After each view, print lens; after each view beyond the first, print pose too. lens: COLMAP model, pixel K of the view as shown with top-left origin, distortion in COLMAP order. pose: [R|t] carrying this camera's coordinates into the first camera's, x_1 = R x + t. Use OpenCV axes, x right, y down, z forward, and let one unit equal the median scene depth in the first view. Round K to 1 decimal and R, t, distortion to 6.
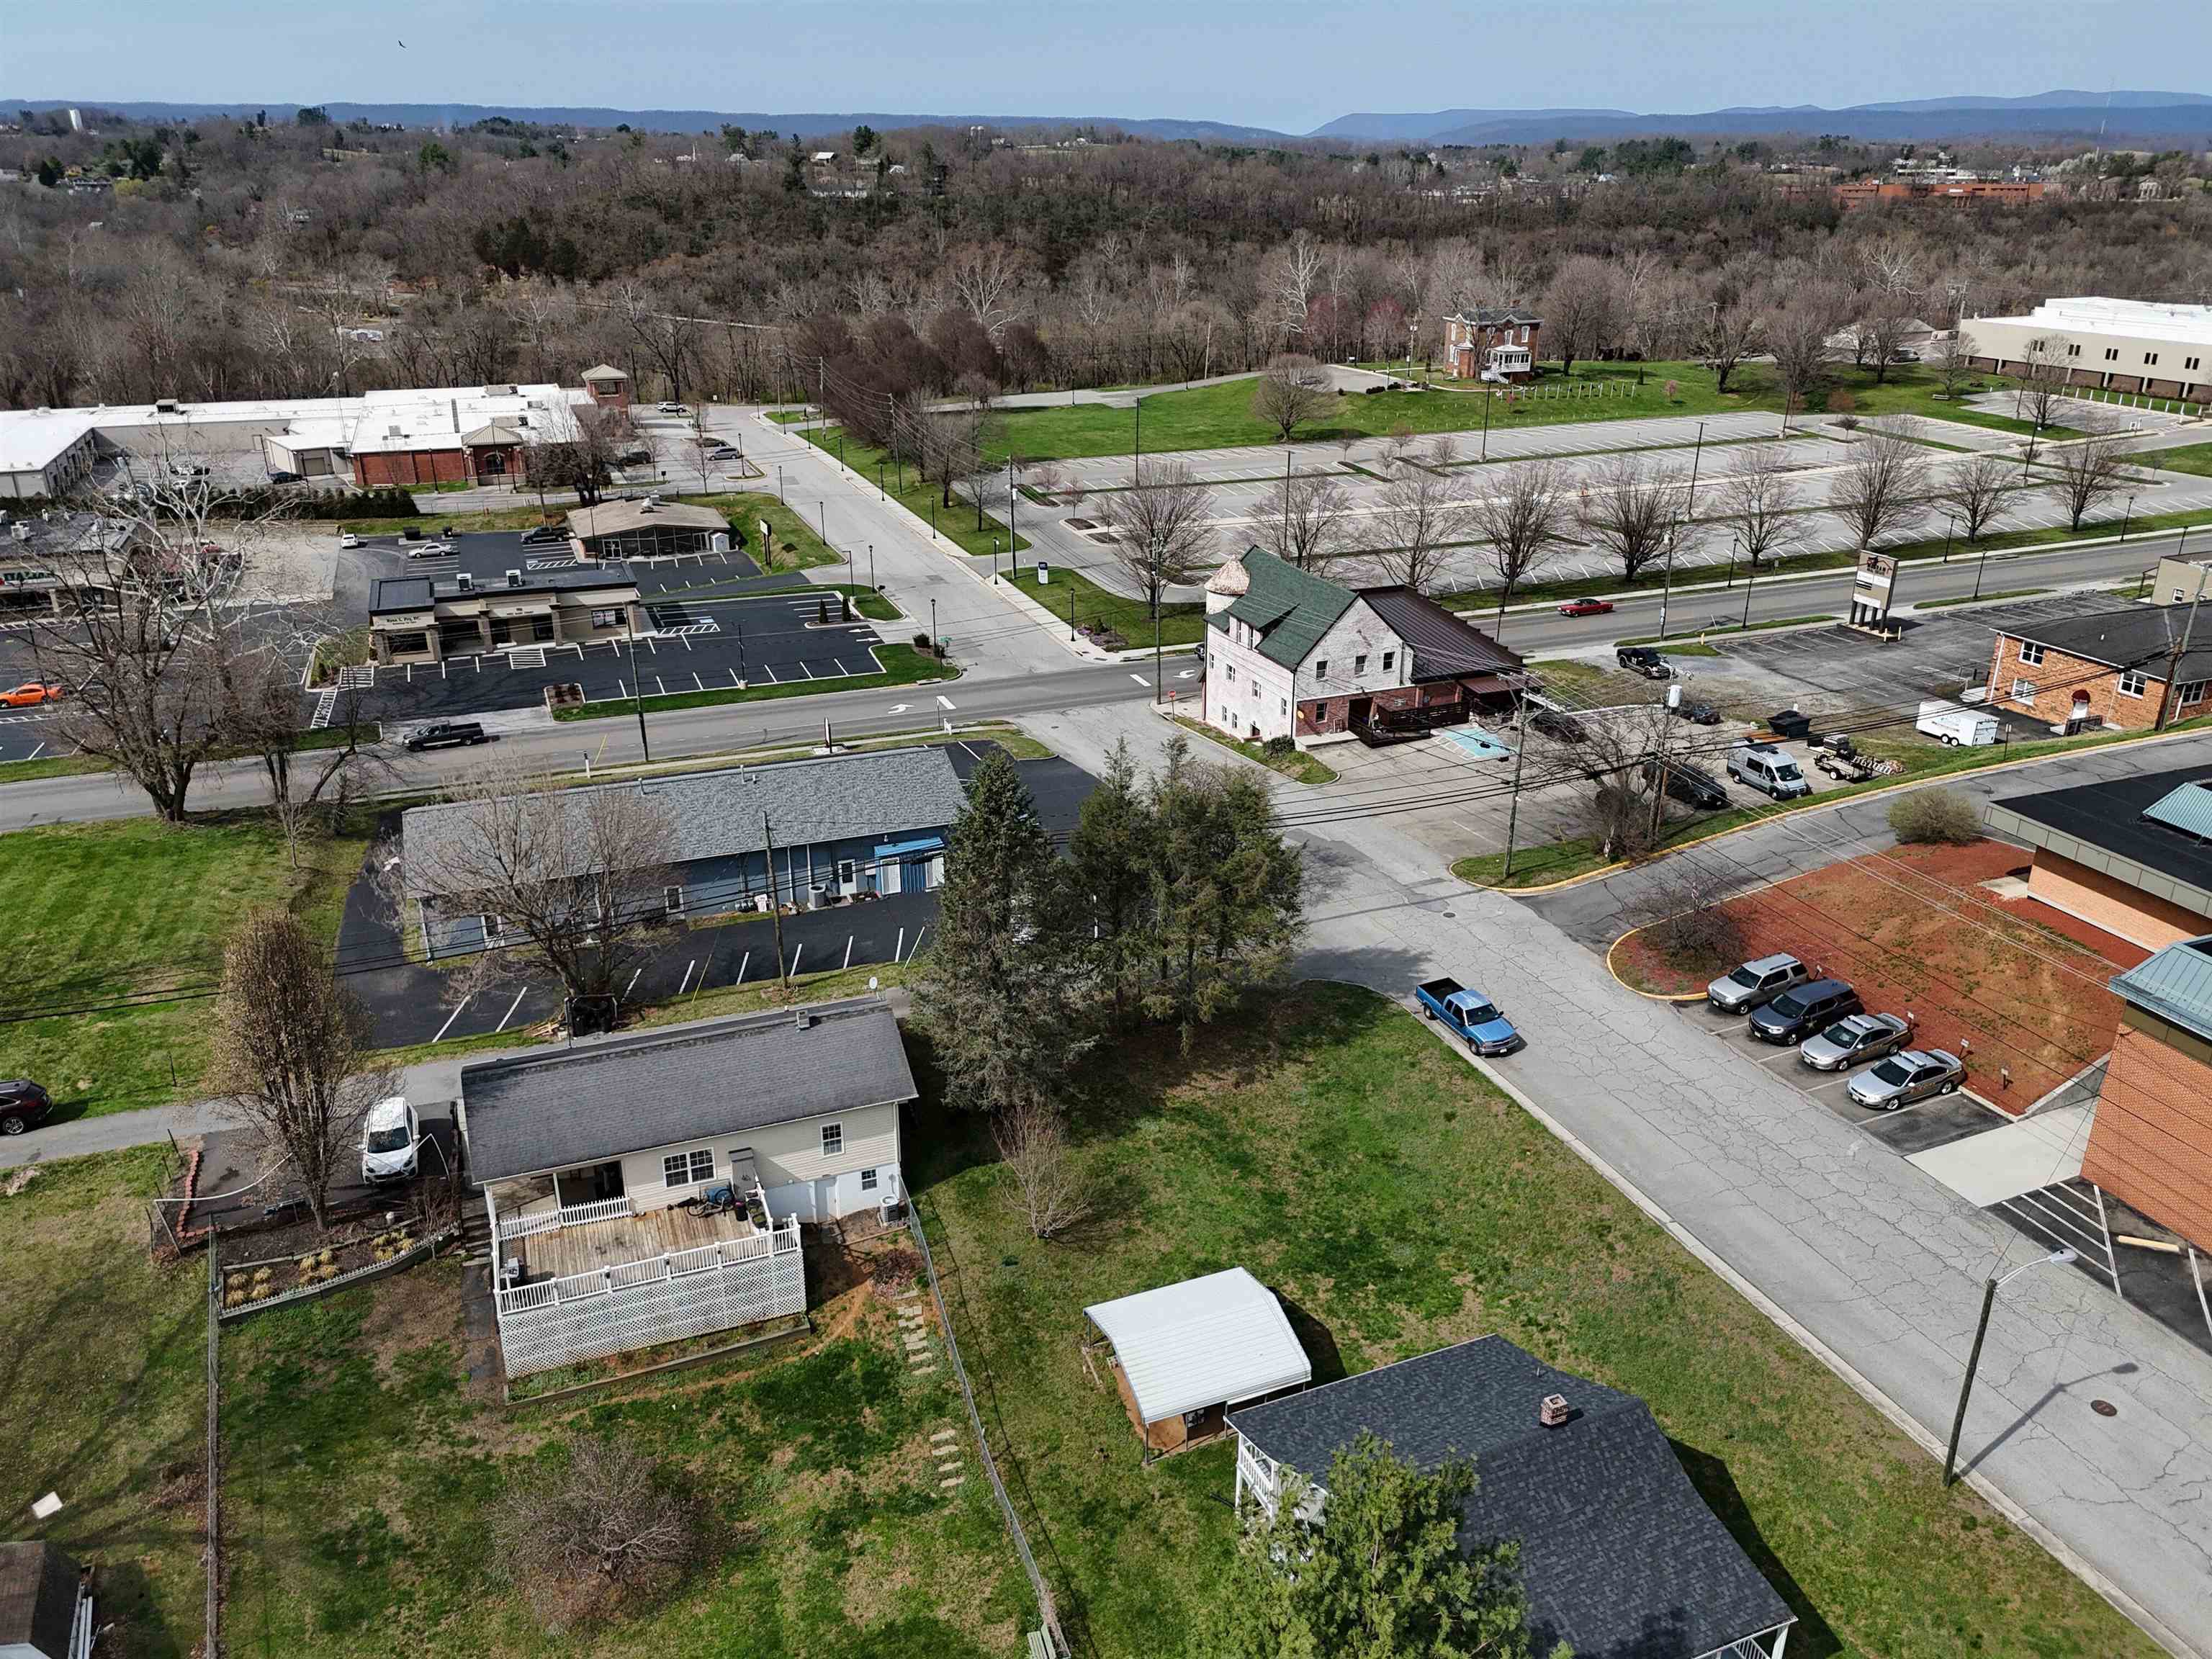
lens RADIAL K [[1624.2, 0, 1109.7], [0, 1624.2, 825.1], [0, 0, 1]] dist [0.075139, -0.075563]
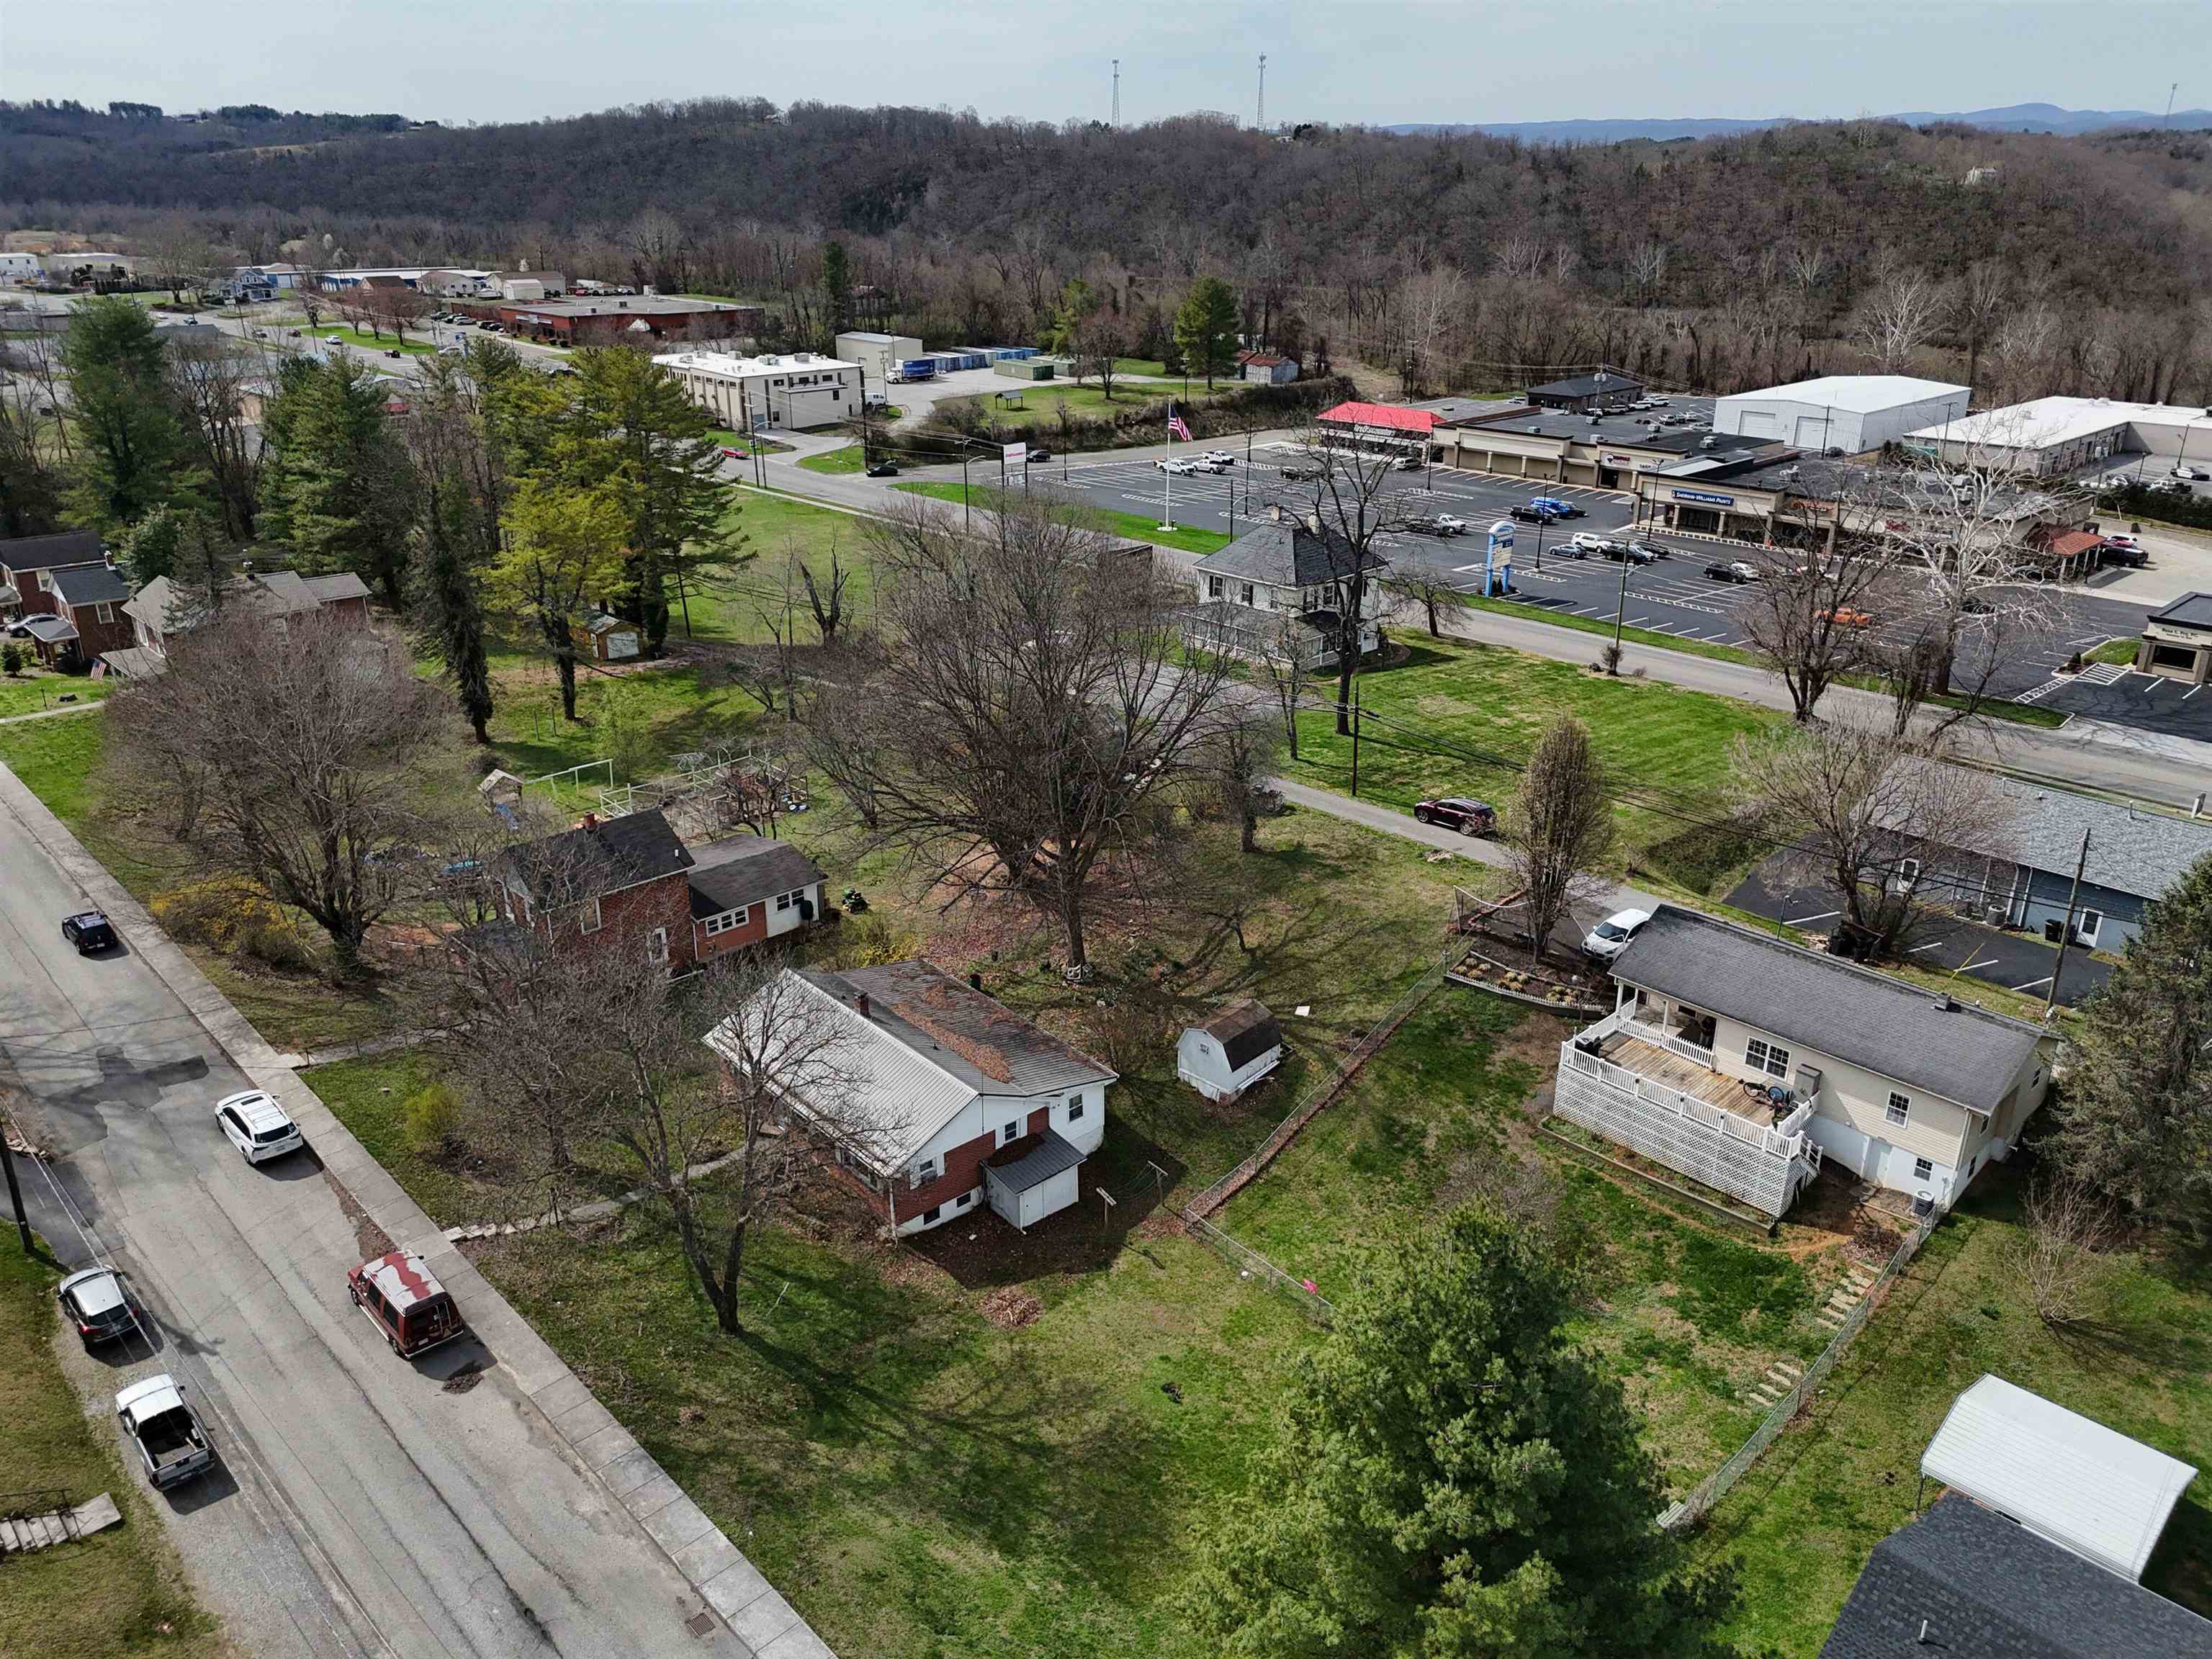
lens RADIAL K [[1624.2, 0, 1109.7], [0, 1624.2, 825.1], [0, 0, 1]] dist [0.075139, -0.075563]
pose [[0.386492, 0.344468, -0.855550, 0.483372], [-0.347251, 0.913722, 0.211020, -0.018043], [0.854424, 0.215533, 0.472763, 0.047540]]
